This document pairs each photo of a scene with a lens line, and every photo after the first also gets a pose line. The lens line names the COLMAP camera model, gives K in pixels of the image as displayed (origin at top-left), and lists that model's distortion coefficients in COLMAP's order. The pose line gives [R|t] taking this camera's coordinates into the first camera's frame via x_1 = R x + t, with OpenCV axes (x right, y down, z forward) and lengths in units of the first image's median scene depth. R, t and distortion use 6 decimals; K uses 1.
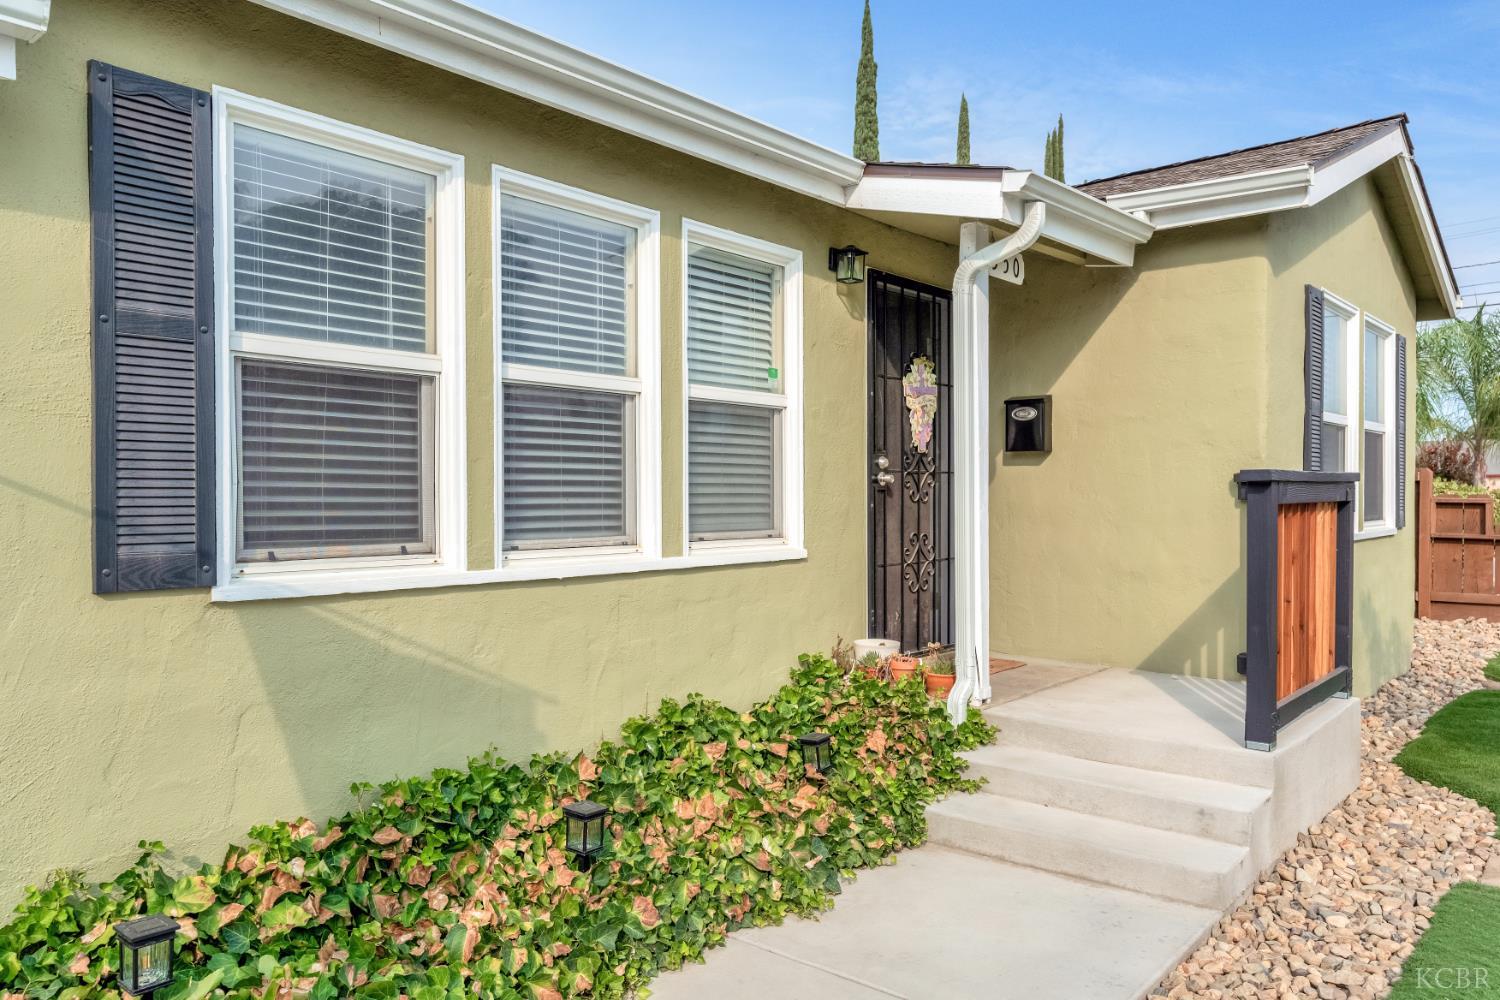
lens RADIAL K [[1095.4, 0, 747.7], [0, 1095.4, 507.1], [0, 0, 1]] dist [0.003945, -0.001274]
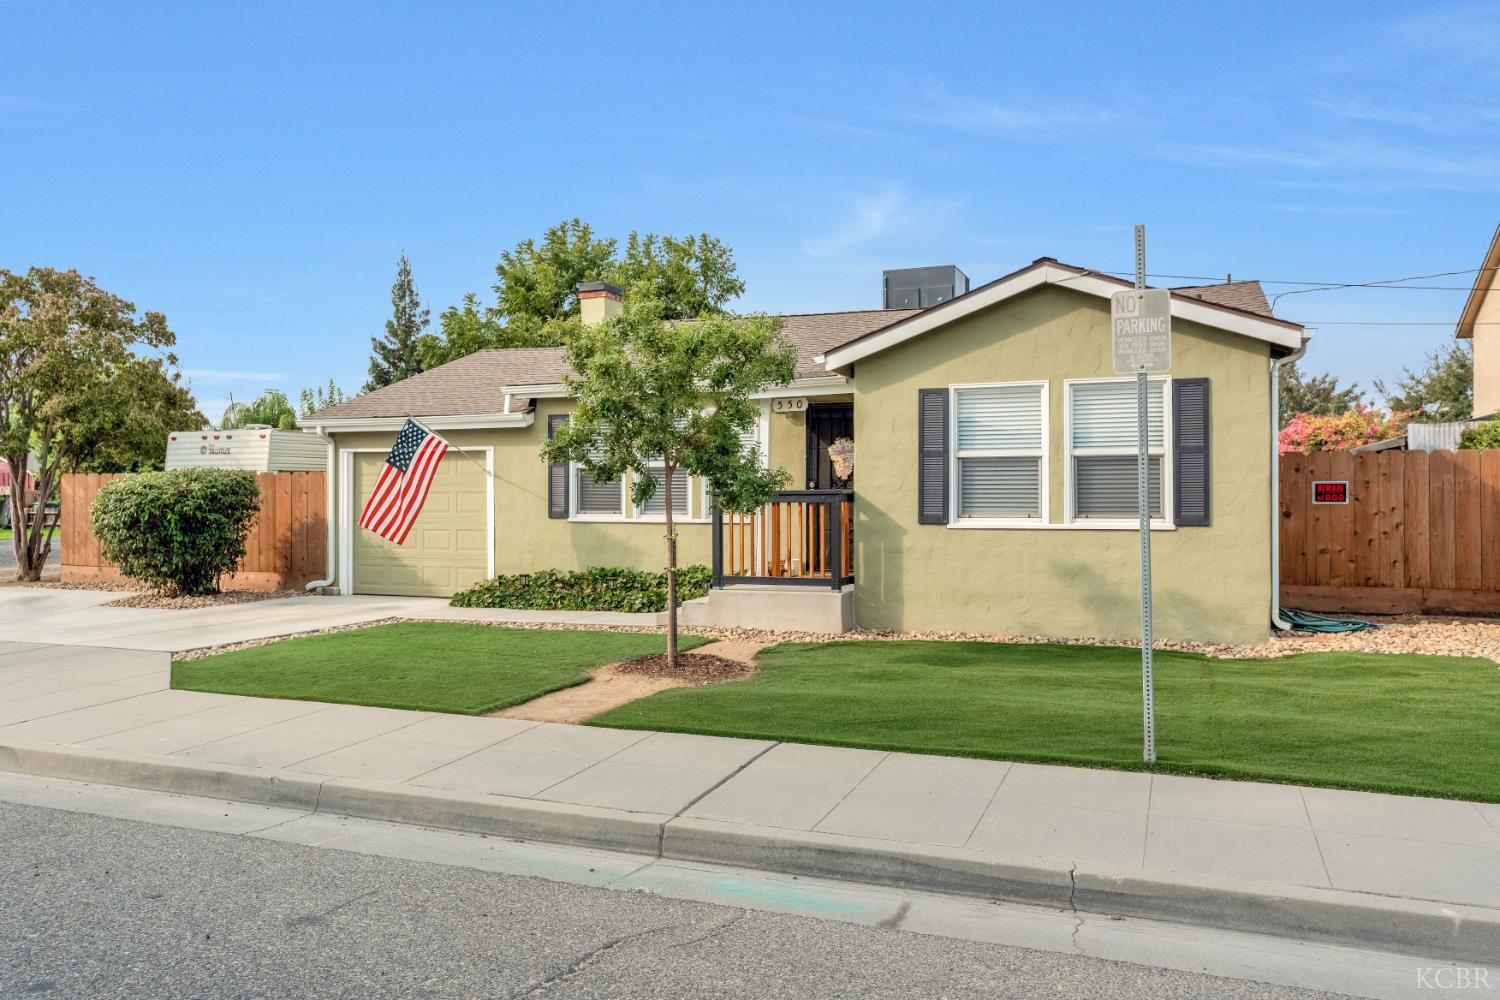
lens RADIAL K [[1095.4, 0, 749.5], [0, 1095.4, 500.3], [0, 0, 1]] dist [0.003945, -0.001274]
pose [[0.326257, 0.005411, -0.945265, 2.813693], [-0.010268, 0.999945, 0.002180, -0.014296], [0.945225, 0.008995, 0.326295, 0.131209]]
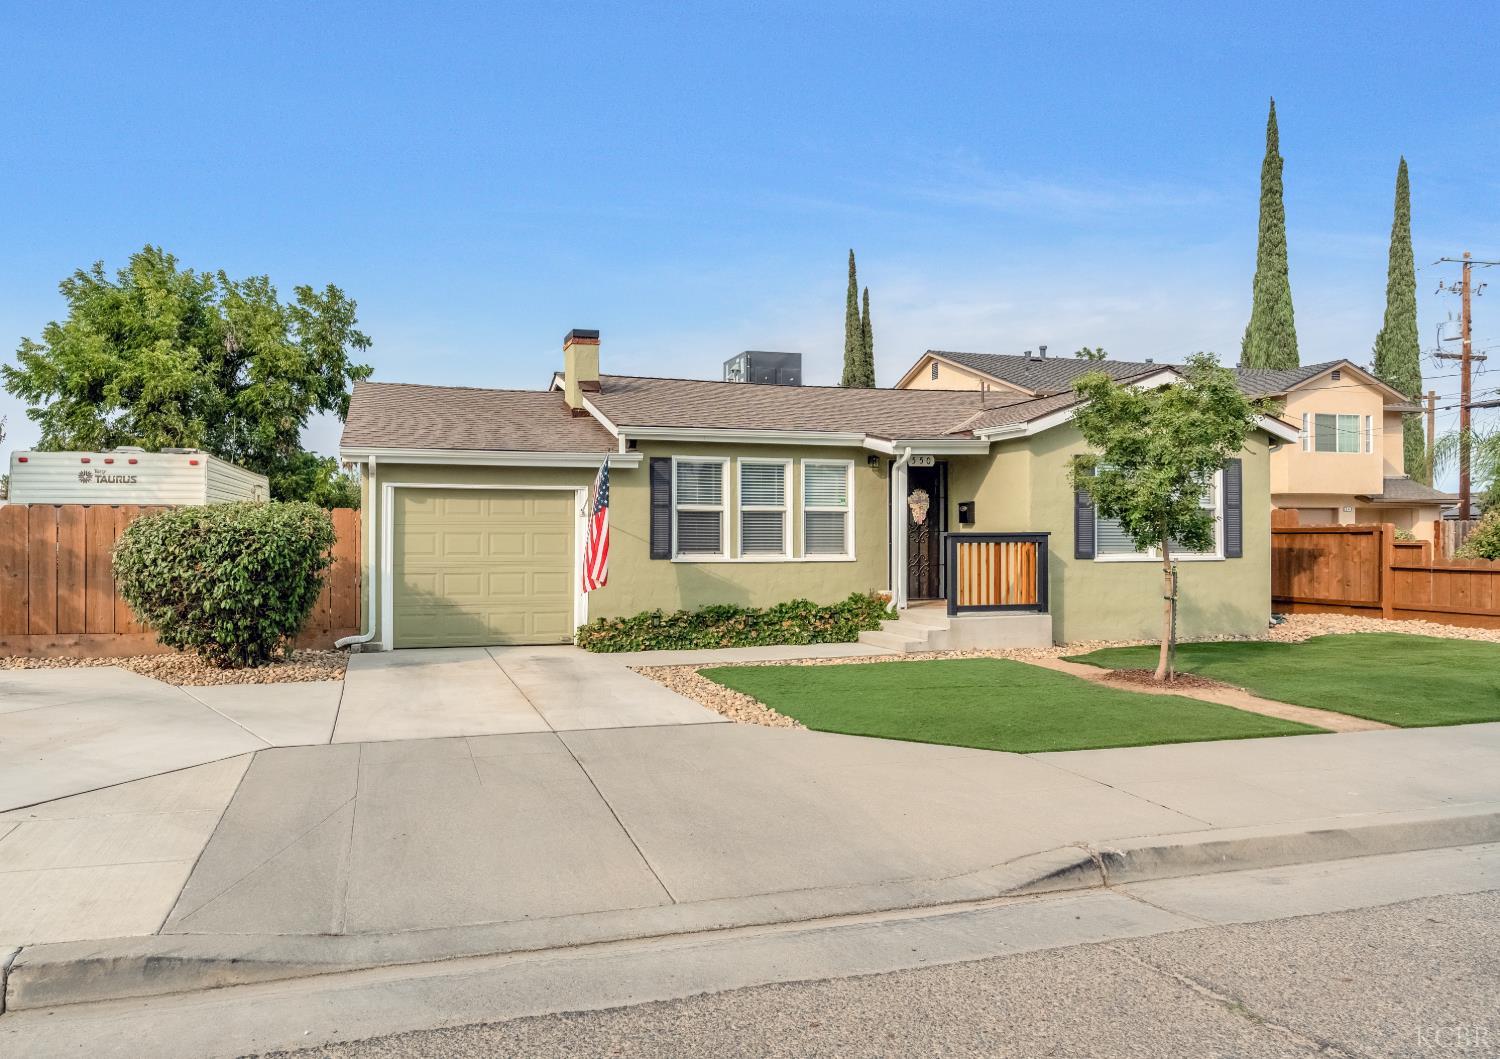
lens RADIAL K [[901.7, 0, 629.7], [0, 901.7, 537.1], [0, 0, 1]] dist [-0.003227, -0.000349]
pose [[0.810163, -0.000523, -0.586204, 1.128691], [-0.007614, 0.999906, -0.011415, 0.016355], [0.586155, 0.013711, 0.810083, -1.552359]]
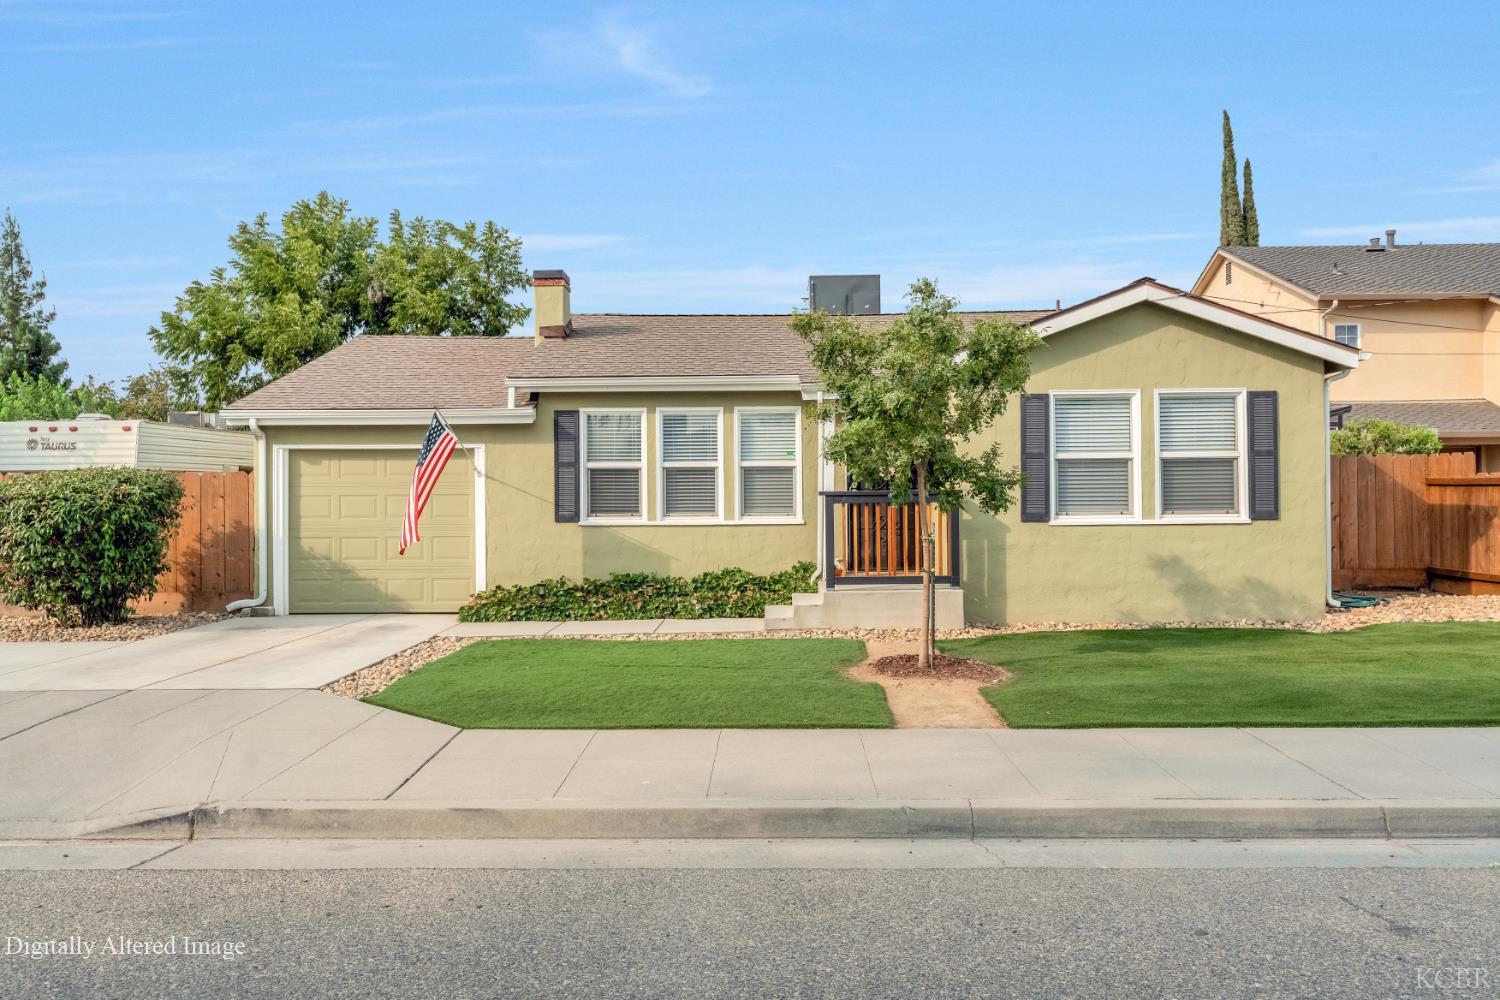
lens RADIAL K [[1095.4, 0, 742.3], [0, 1095.4, 494.2], [0, 0, 1]] dist [0.003945, -0.001274]
pose [[0.632350, -0.003646, -0.774675, 2.216350], [-0.002314, 0.999976, -0.006595, -0.006324], [0.774680, 0.005963, 0.632326, -0.846786]]
